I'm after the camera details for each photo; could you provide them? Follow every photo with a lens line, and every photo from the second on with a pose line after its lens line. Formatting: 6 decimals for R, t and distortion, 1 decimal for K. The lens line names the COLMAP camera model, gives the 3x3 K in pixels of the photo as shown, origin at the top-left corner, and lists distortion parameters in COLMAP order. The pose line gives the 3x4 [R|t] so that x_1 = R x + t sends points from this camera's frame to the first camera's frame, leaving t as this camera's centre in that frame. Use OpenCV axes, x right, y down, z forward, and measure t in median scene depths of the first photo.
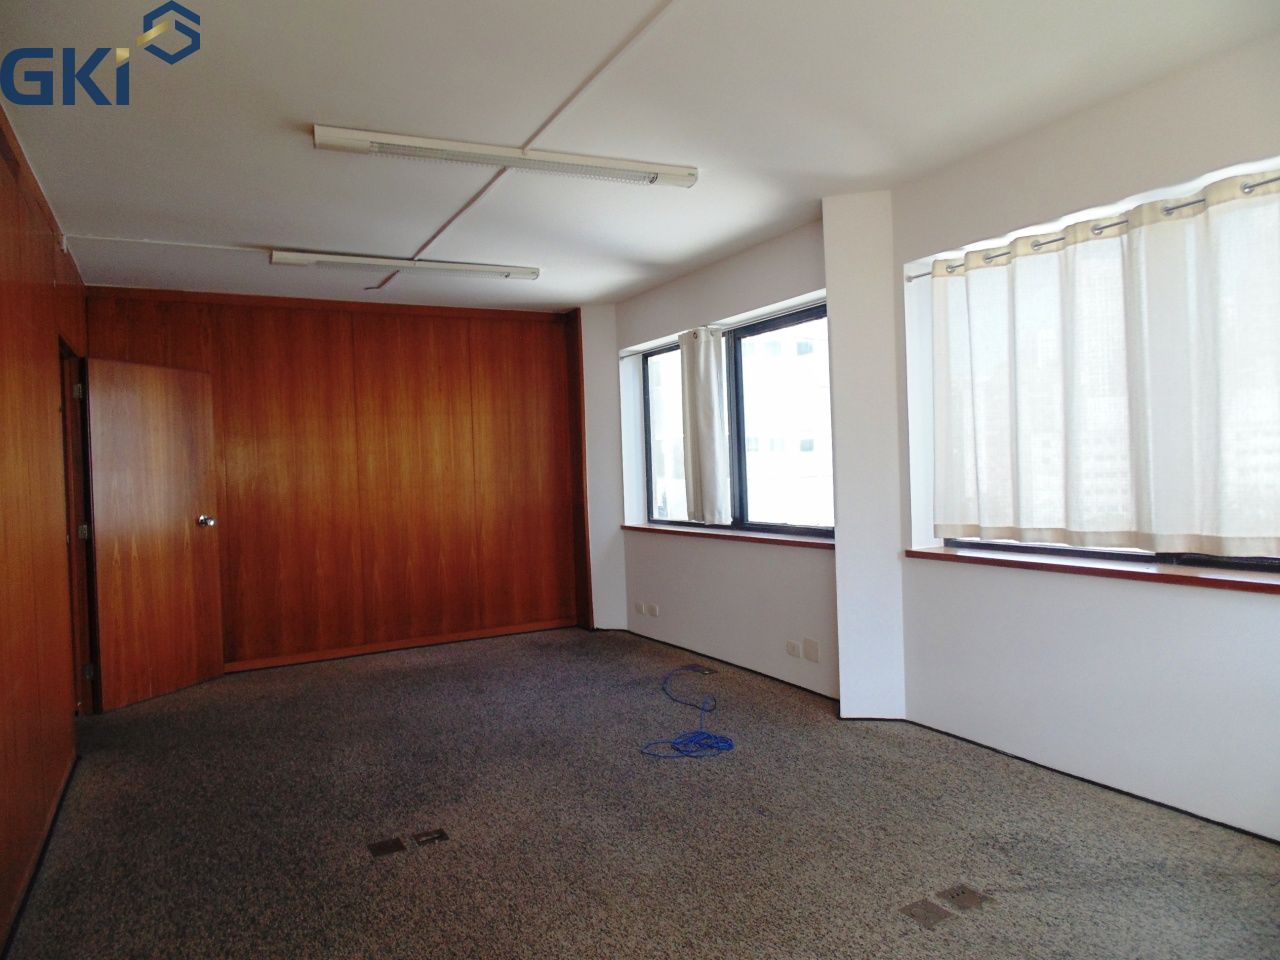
lens RADIAL K [[837.1, 0, 681.0], [0, 837.1, 474.8], [0, 0, 1]] dist [-0.013459, -0.002532]
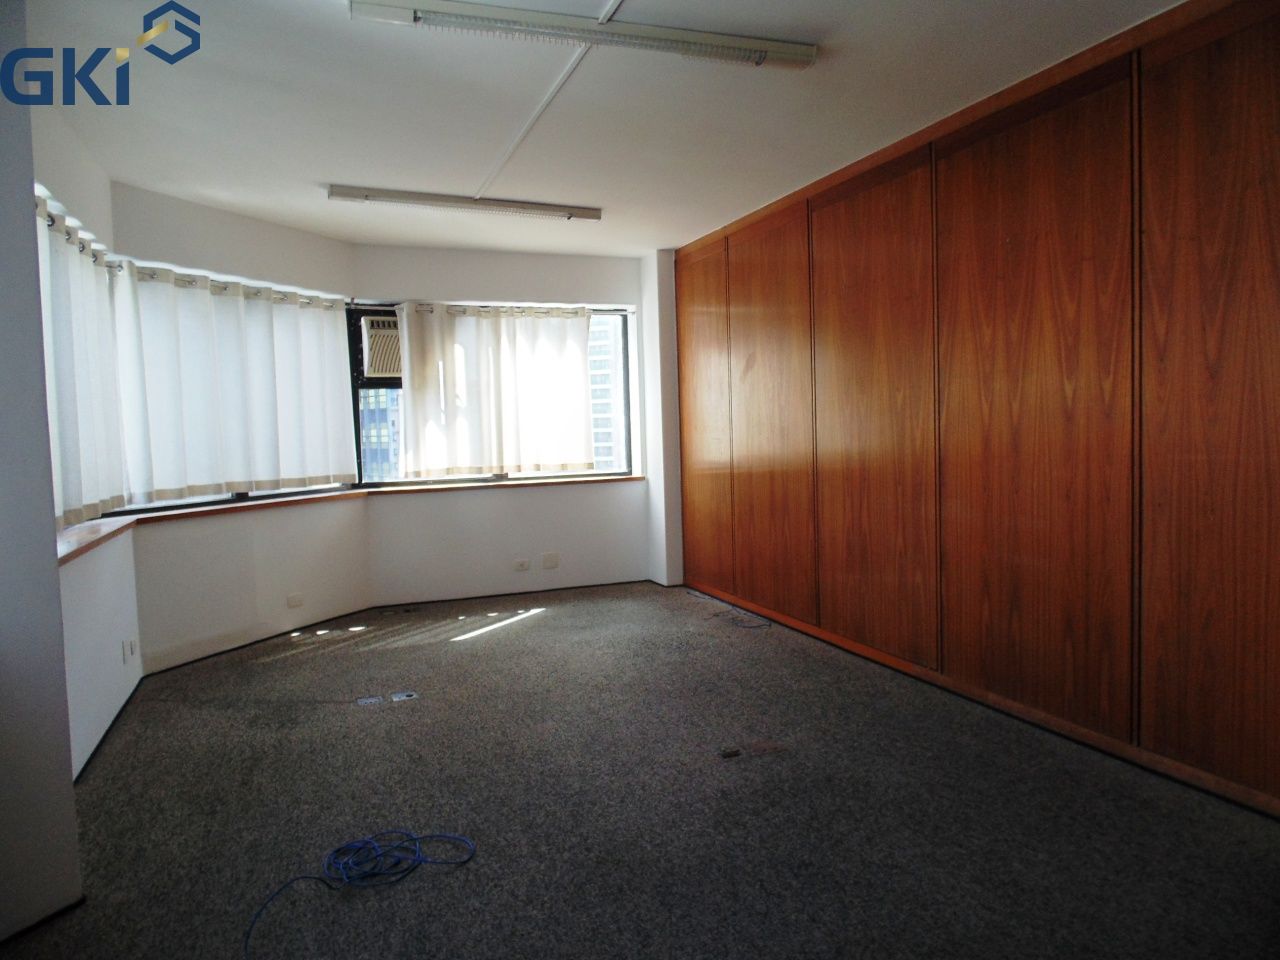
lens RADIAL K [[837.1, 0, 681.0], [0, 837.1, 474.8], [0, 0, 1]] dist [-0.013459, -0.002532]
pose [[-0.991103, 0.056599, 0.120462, -0.360284], [0.064878, 0.995711, 0.065952, 0.006147], [-0.116213, 0.073181, -0.990525, 1.905822]]
